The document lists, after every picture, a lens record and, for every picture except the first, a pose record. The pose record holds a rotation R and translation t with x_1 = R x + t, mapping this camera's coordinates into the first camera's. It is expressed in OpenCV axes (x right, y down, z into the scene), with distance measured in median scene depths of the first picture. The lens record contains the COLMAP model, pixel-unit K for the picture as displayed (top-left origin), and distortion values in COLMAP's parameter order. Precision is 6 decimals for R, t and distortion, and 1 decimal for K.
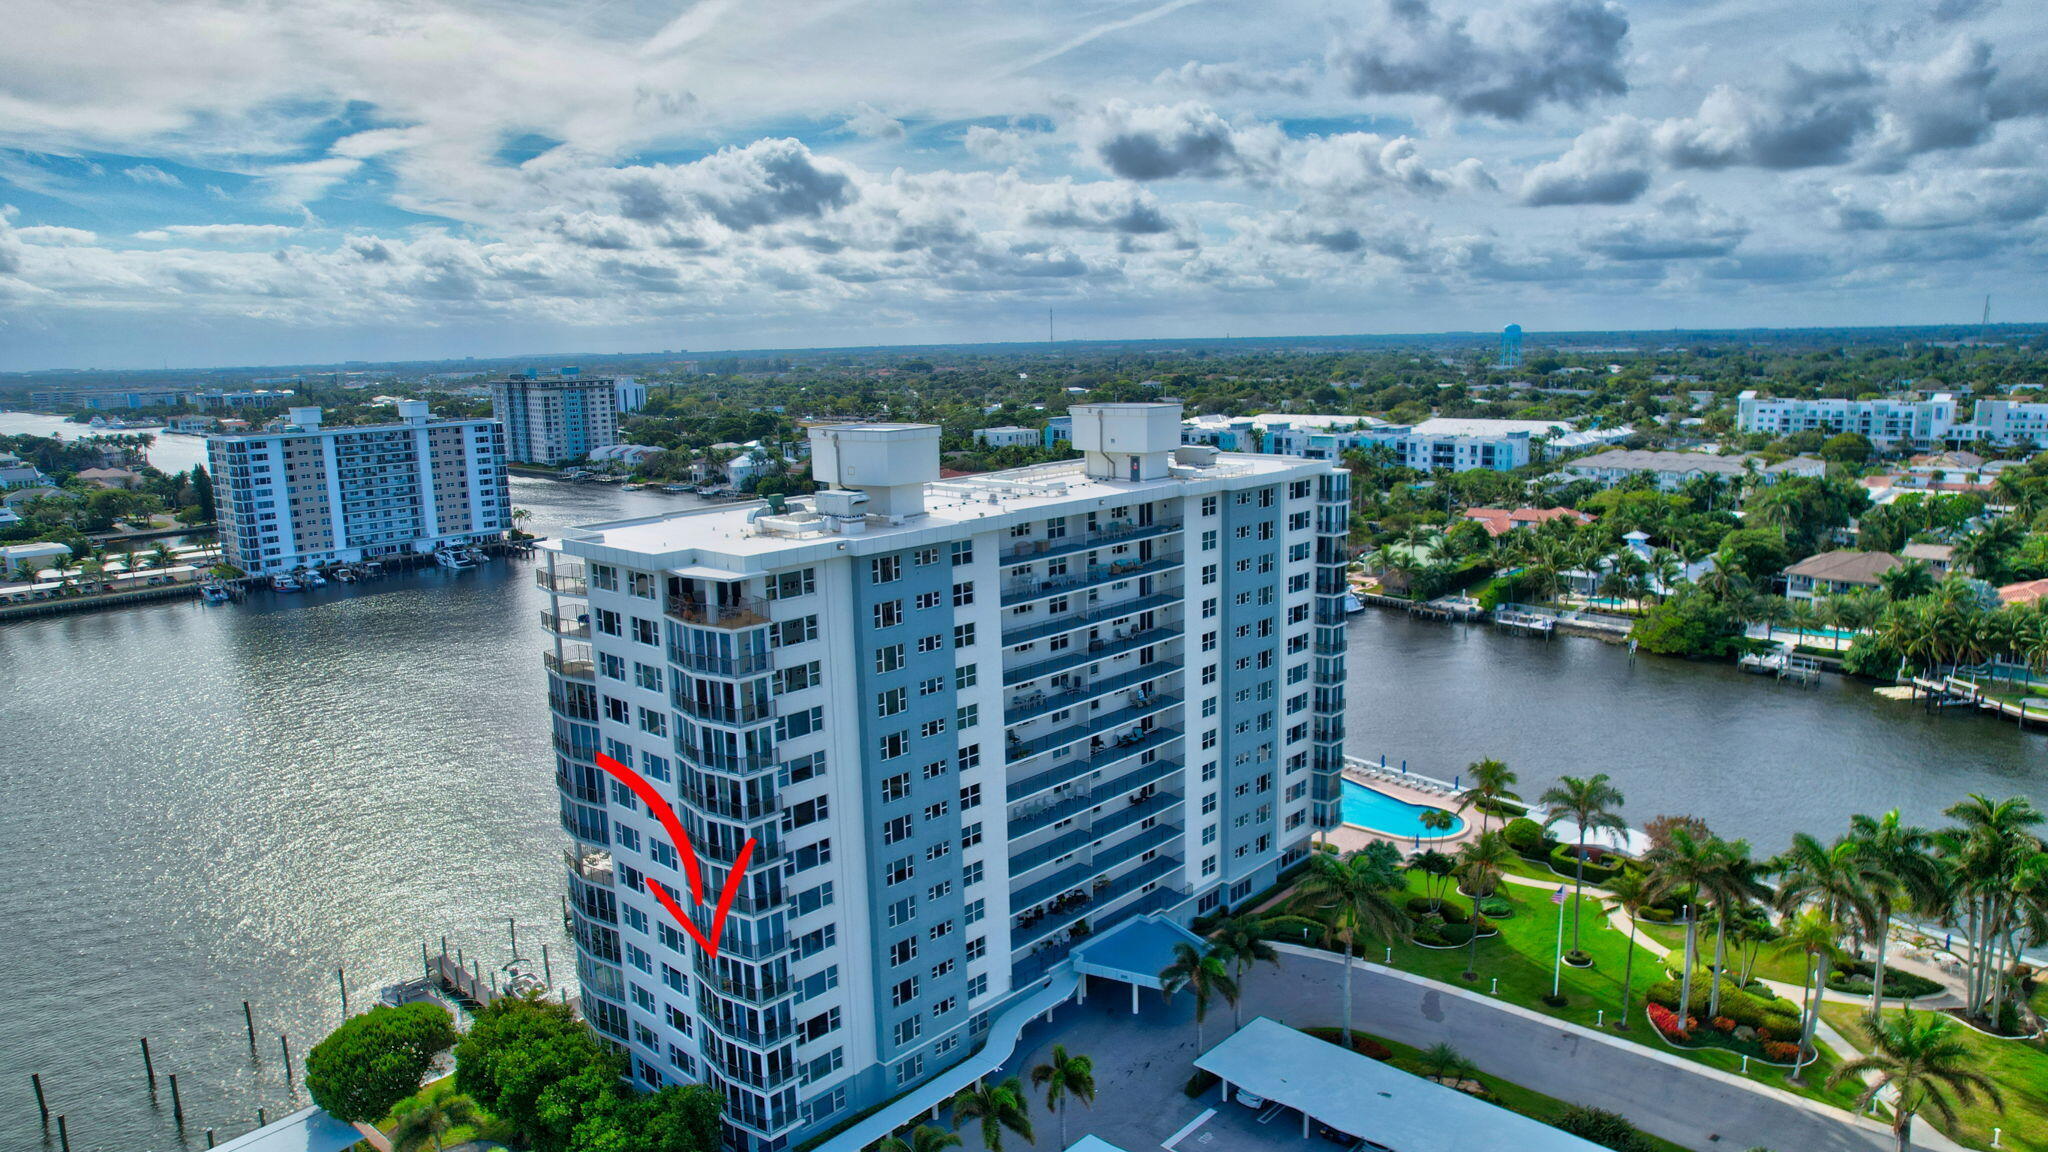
lens RADIAL K [[1297.1, 0, 1024.0], [0, 1297.1, 576.0], [0, 0, 1]] dist [-0.002829, 0.001701]
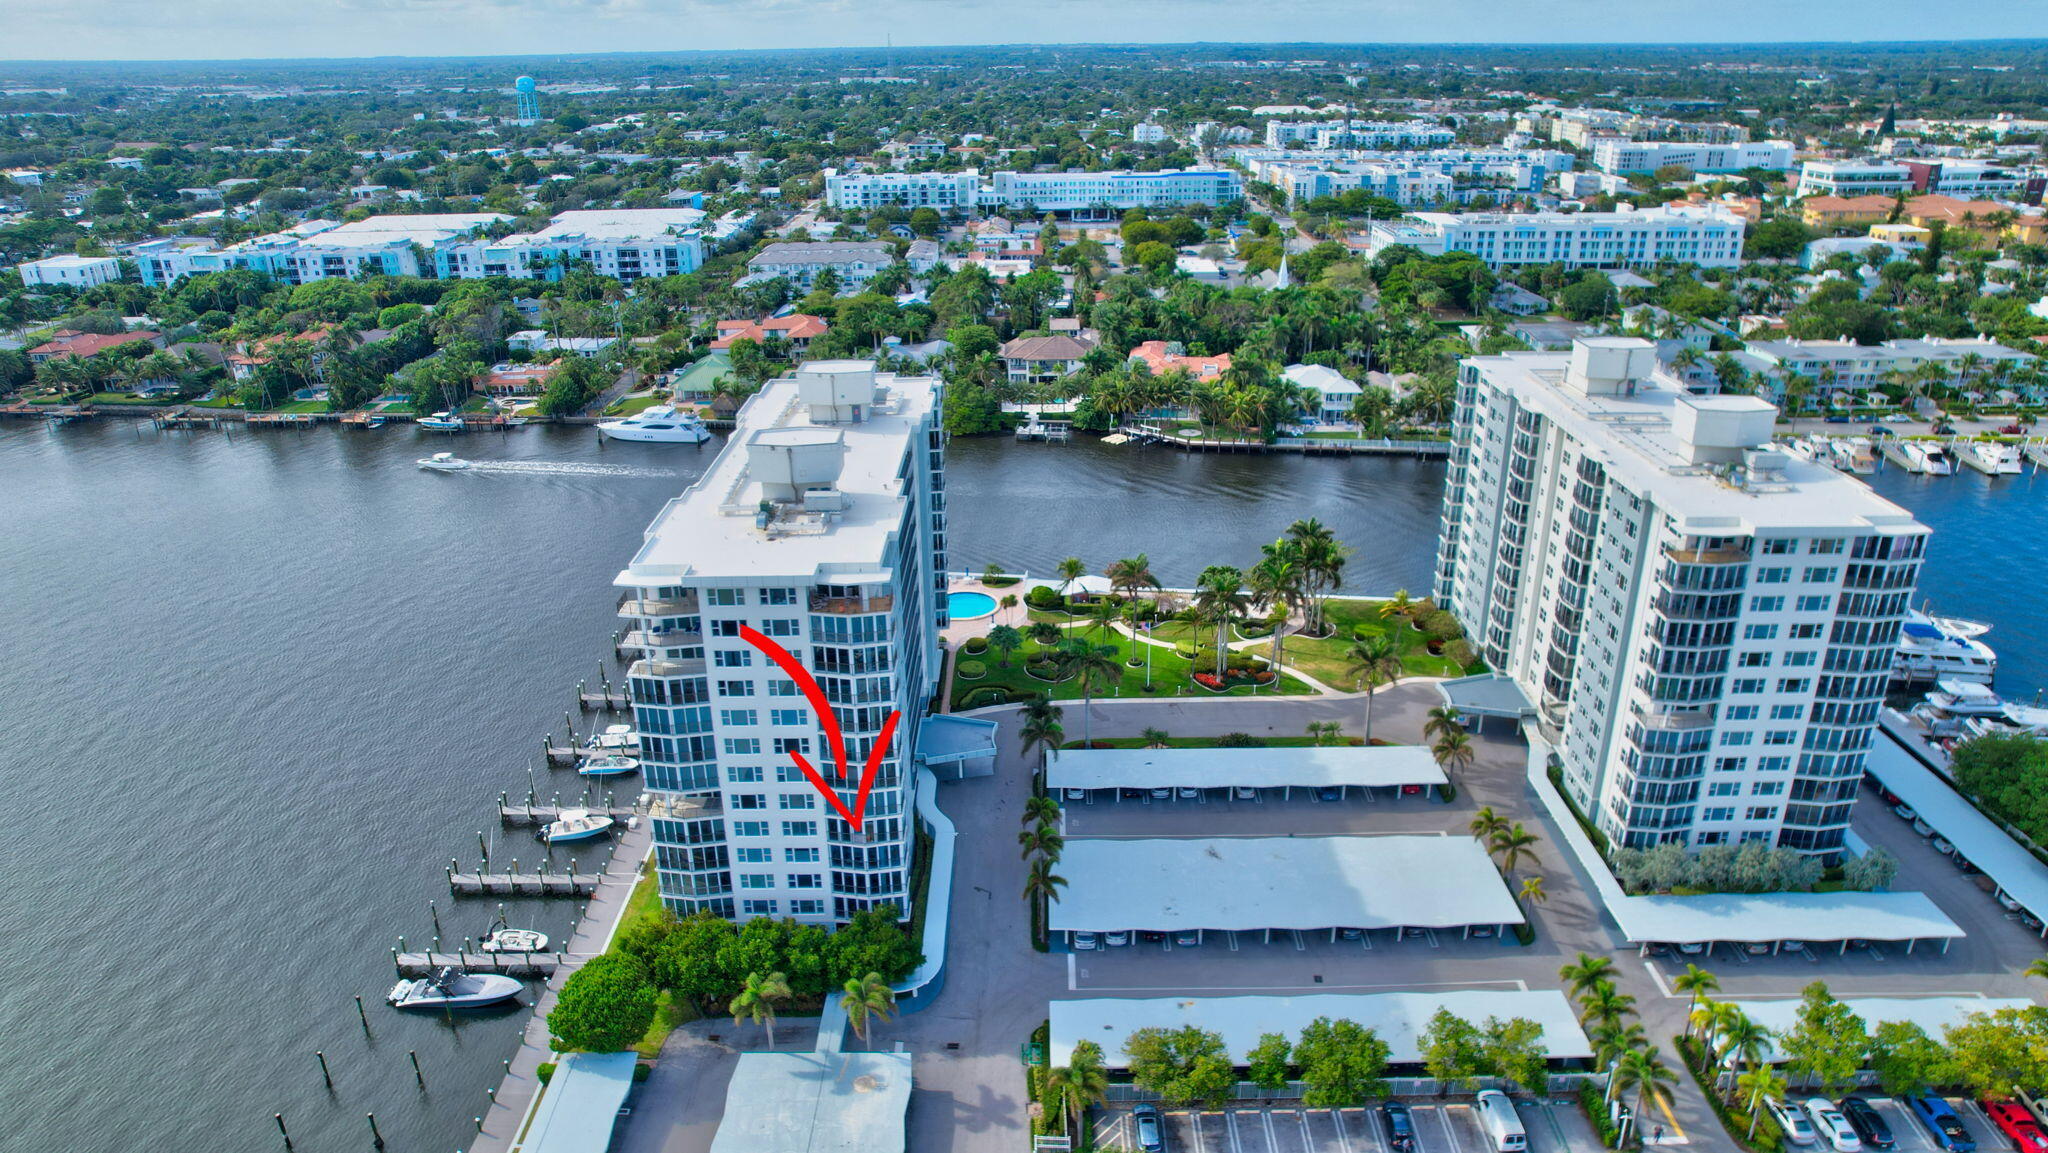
lens RADIAL K [[1297.1, 0, 1024.0], [0, 1297.1, 576.5], [0, 0, 1]] dist [-0.002829, 0.001701]
pose [[0.750277, -0.246787, 0.613336, -0.358364], [0.128234, 0.964421, 0.231187, -0.114420], [-0.648568, -0.094804, 0.755229, -0.083614]]
